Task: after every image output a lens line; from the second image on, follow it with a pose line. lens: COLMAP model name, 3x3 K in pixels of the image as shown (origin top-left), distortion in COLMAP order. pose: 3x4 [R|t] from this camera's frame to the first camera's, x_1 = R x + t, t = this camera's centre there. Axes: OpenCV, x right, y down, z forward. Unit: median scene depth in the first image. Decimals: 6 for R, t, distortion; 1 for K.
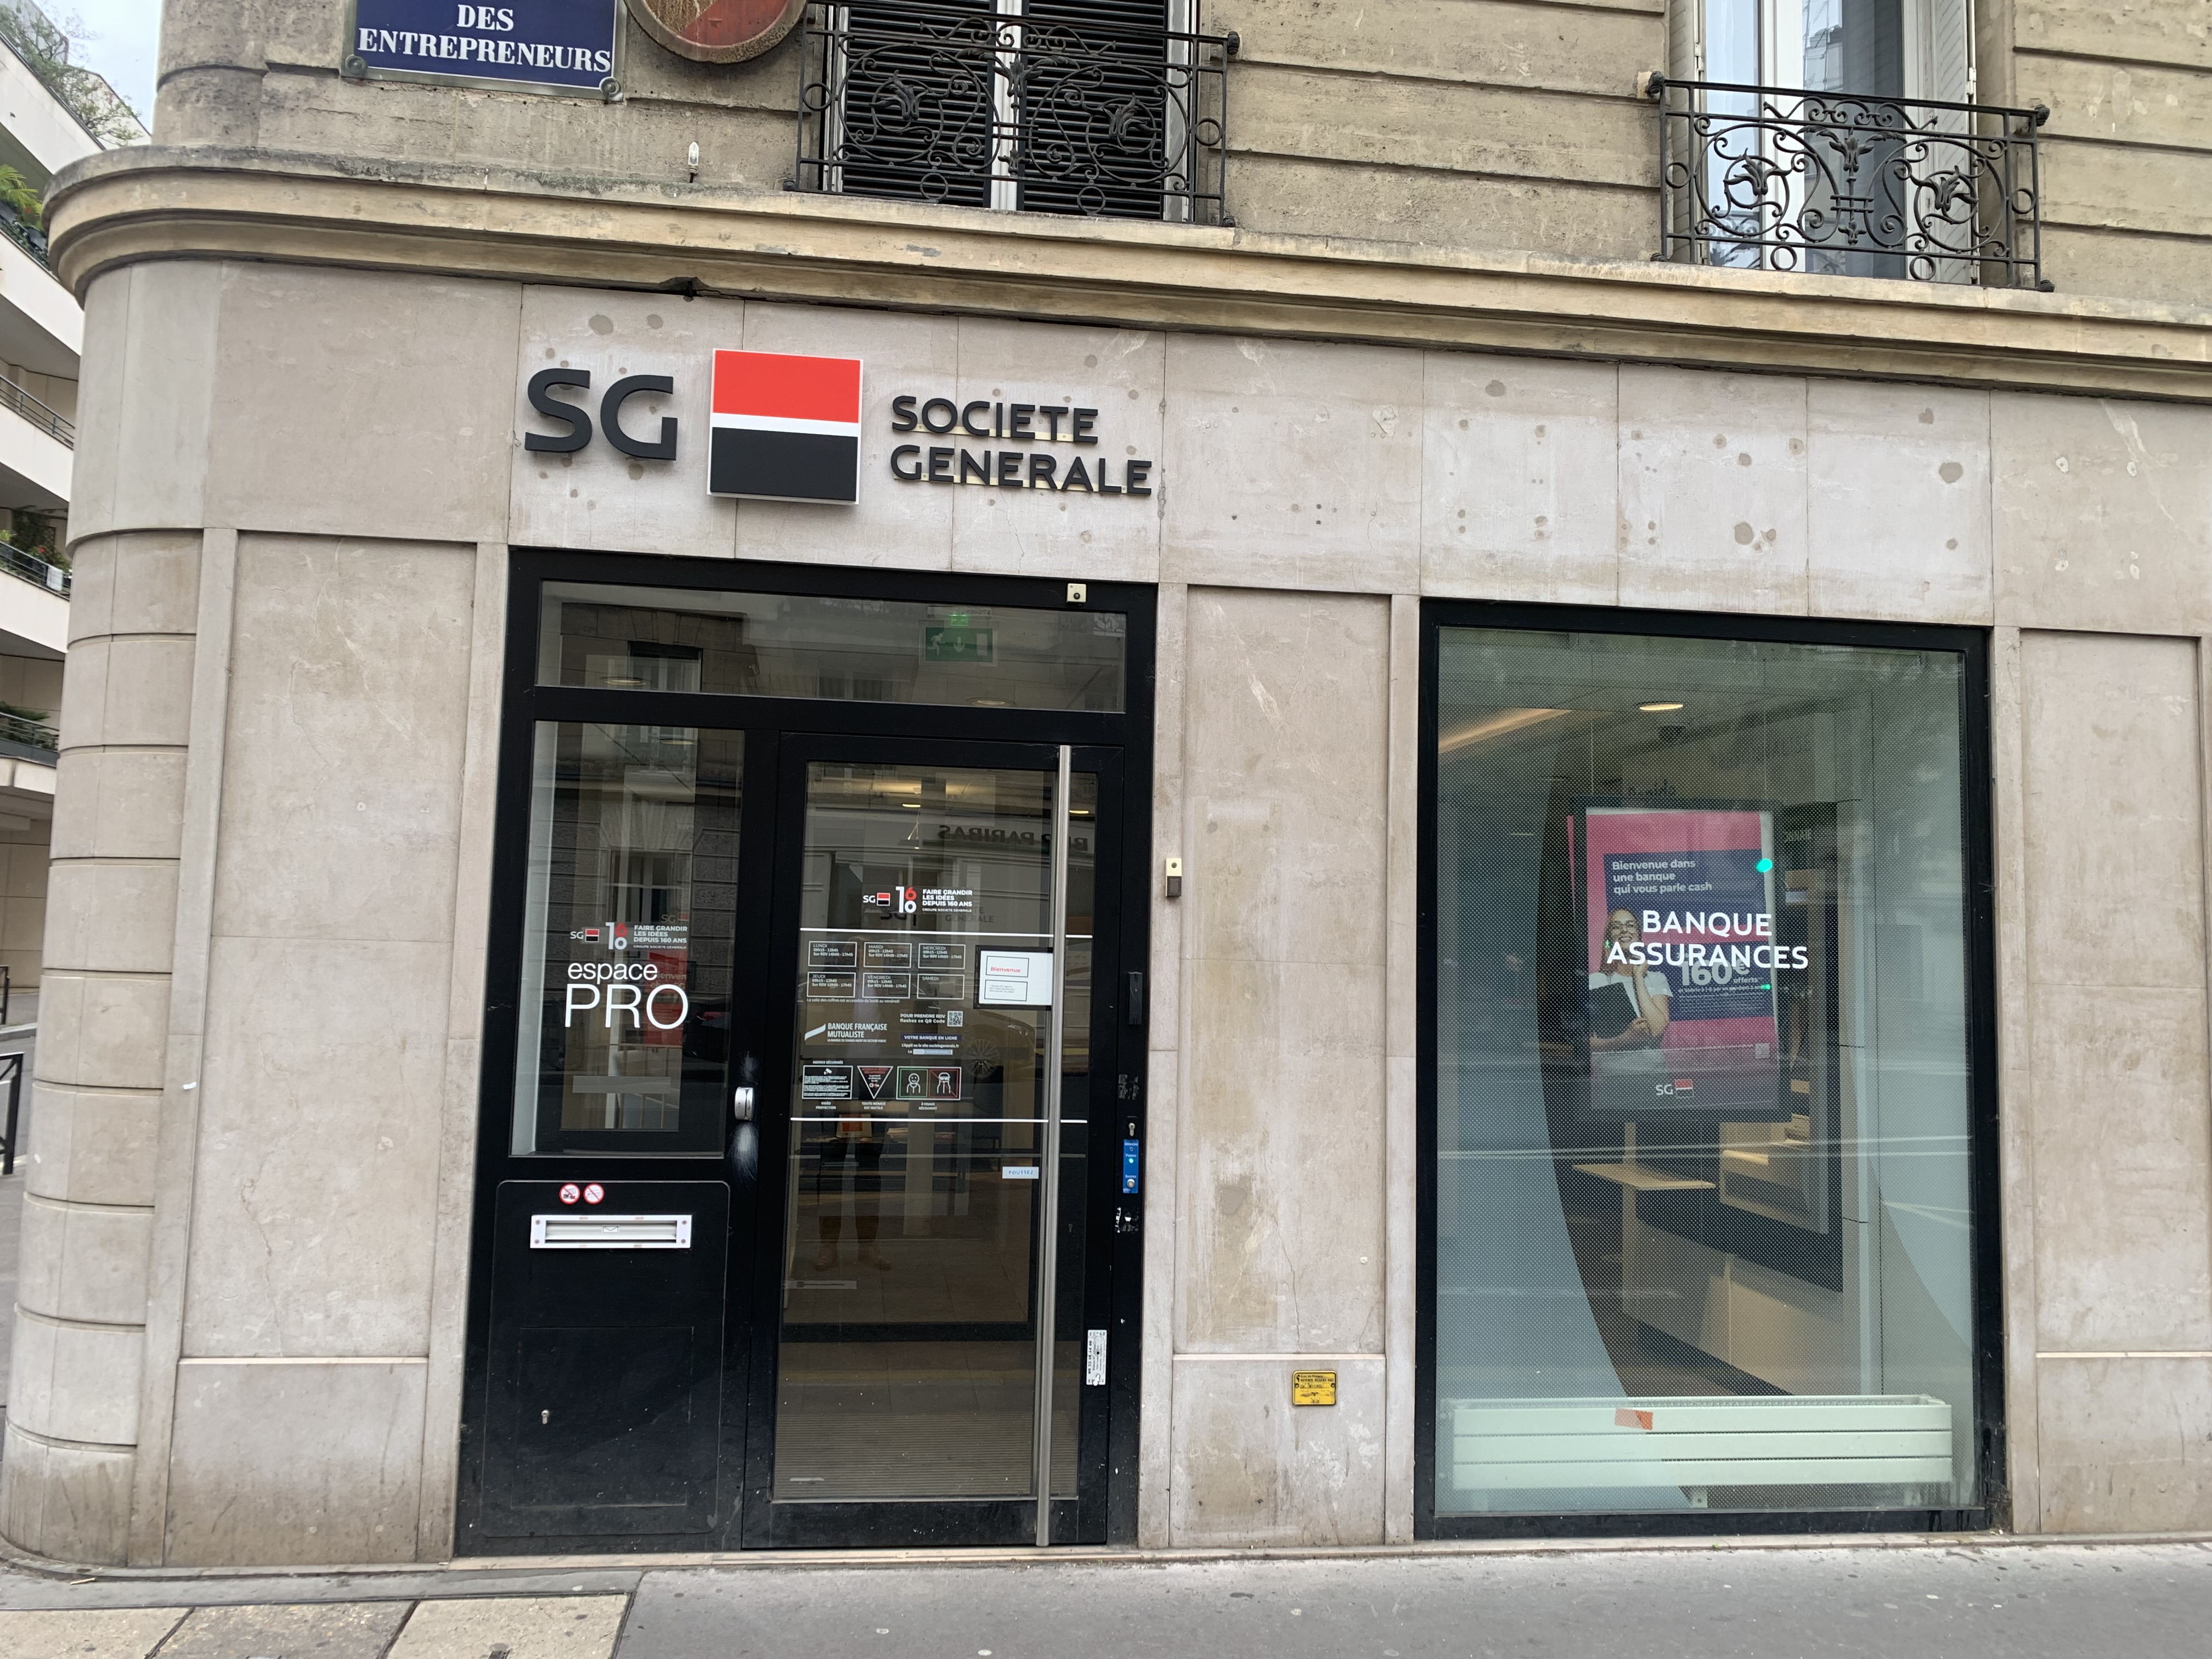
lens RADIAL K [[1734.9, 0, 1071.4], [0, 1734.9, 802.5], [0, 0, 1]] dist [0.016168, -0.010547]
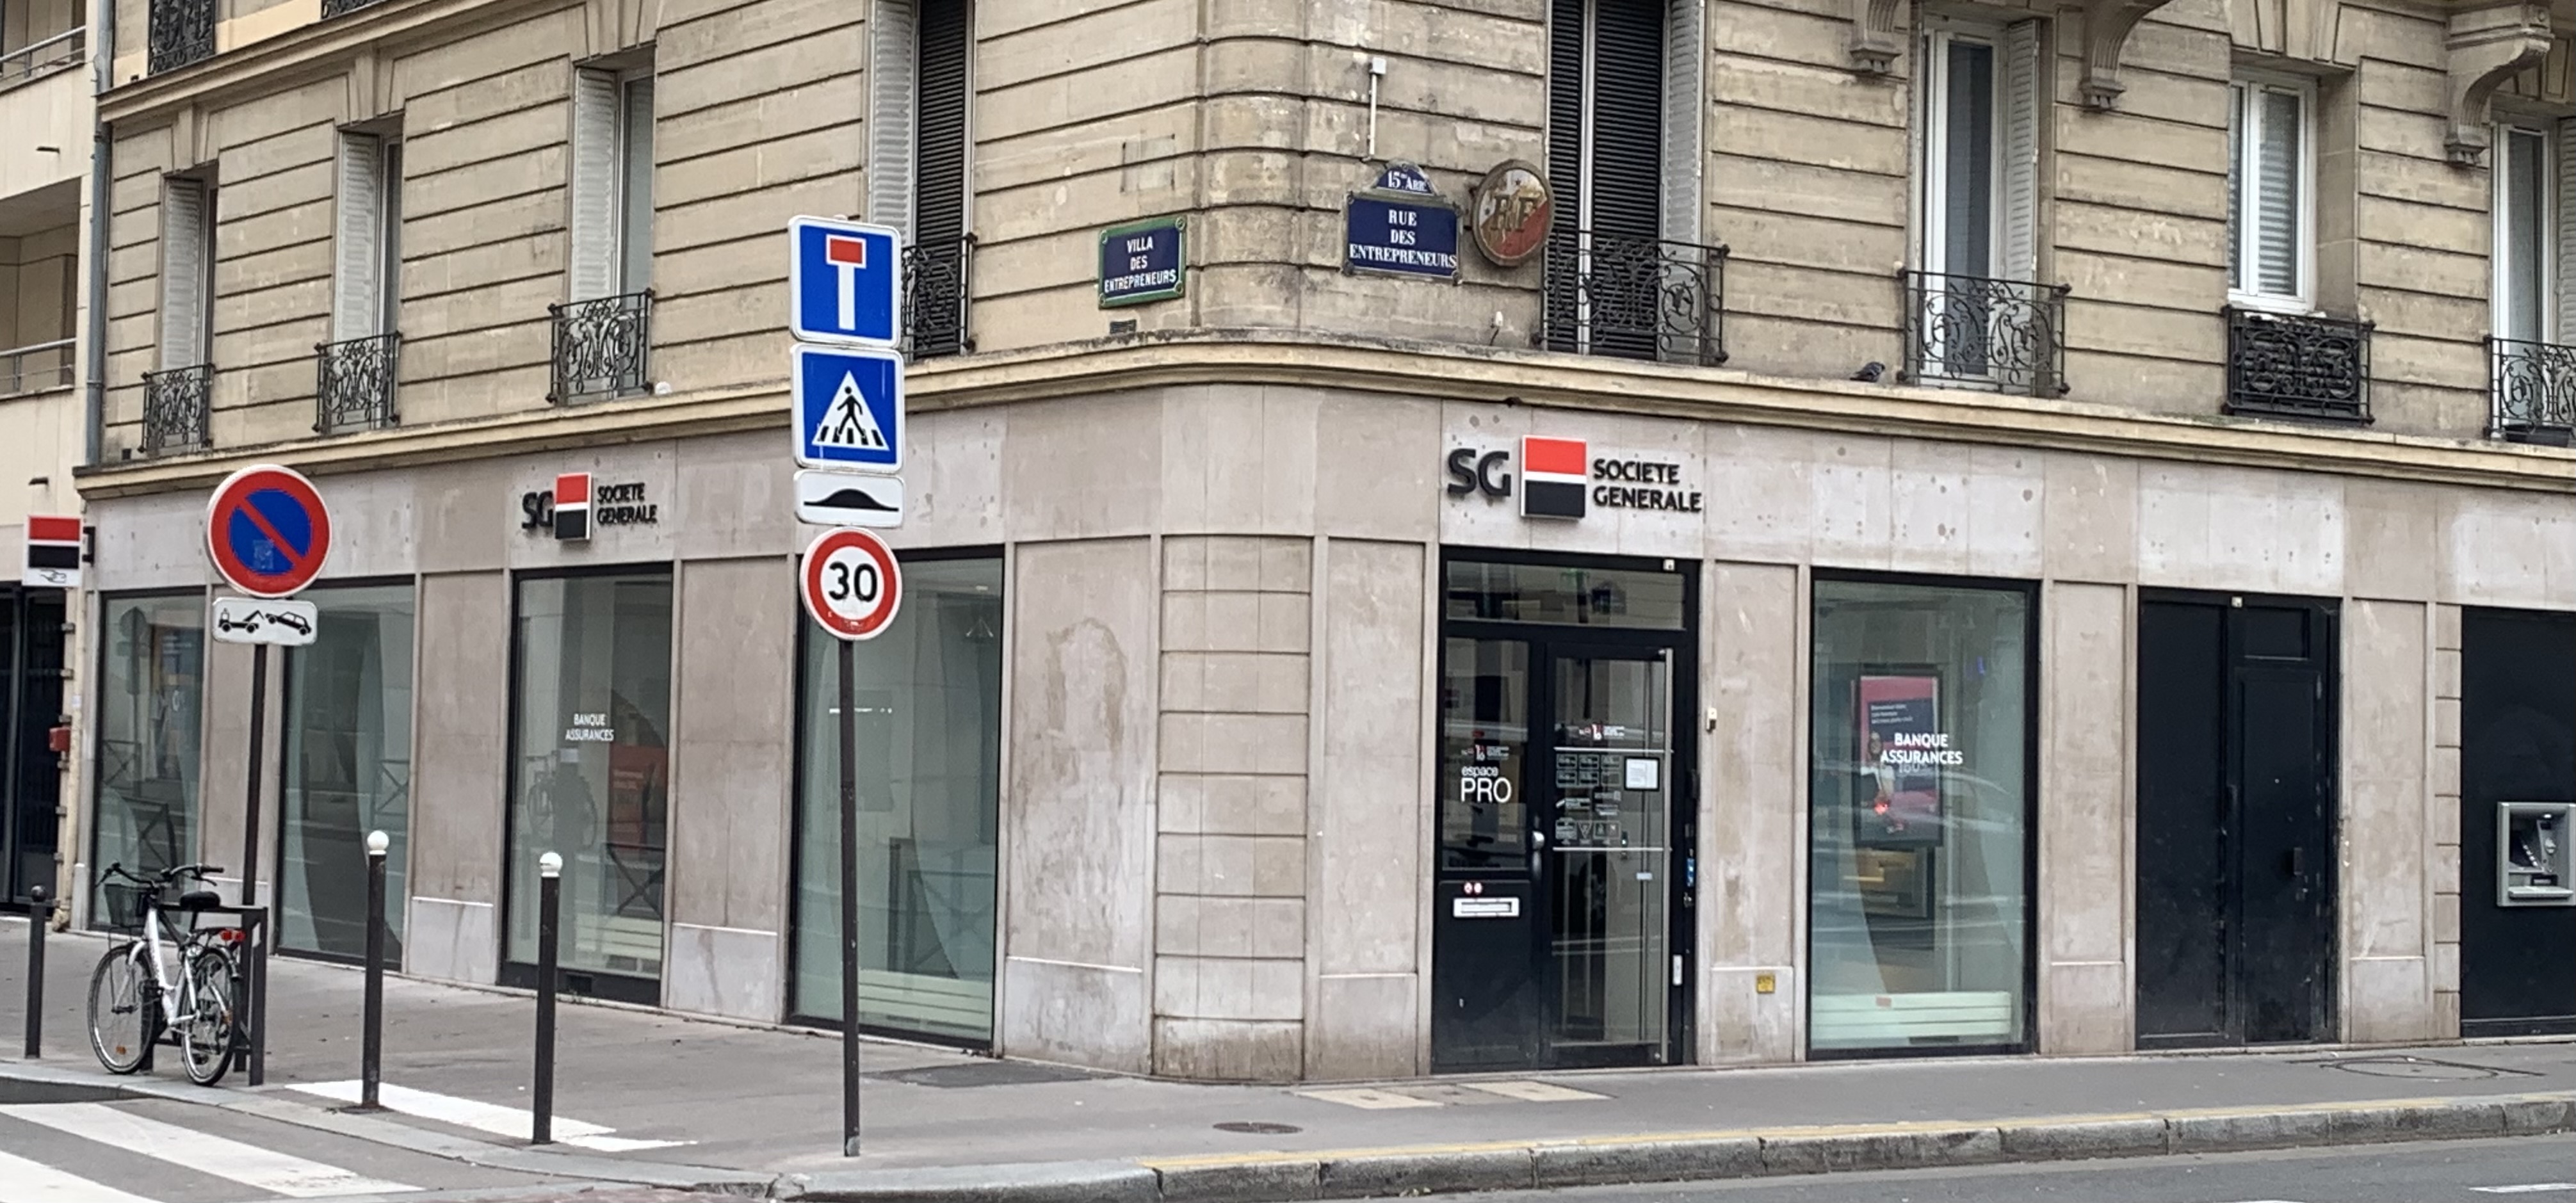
lens RADIAL K [[3935.1, 0, 1244.3], [0, 3935.1, 496.1], [0, 0, 1]] dist [0.128408, 0.000000]
pose [[0.881987, 0.022460, 0.470739, -2.388677], [-0.042505, 0.998584, 0.031993, -0.311154], [-0.469354, -0.048226, 0.881692, -2.504773]]
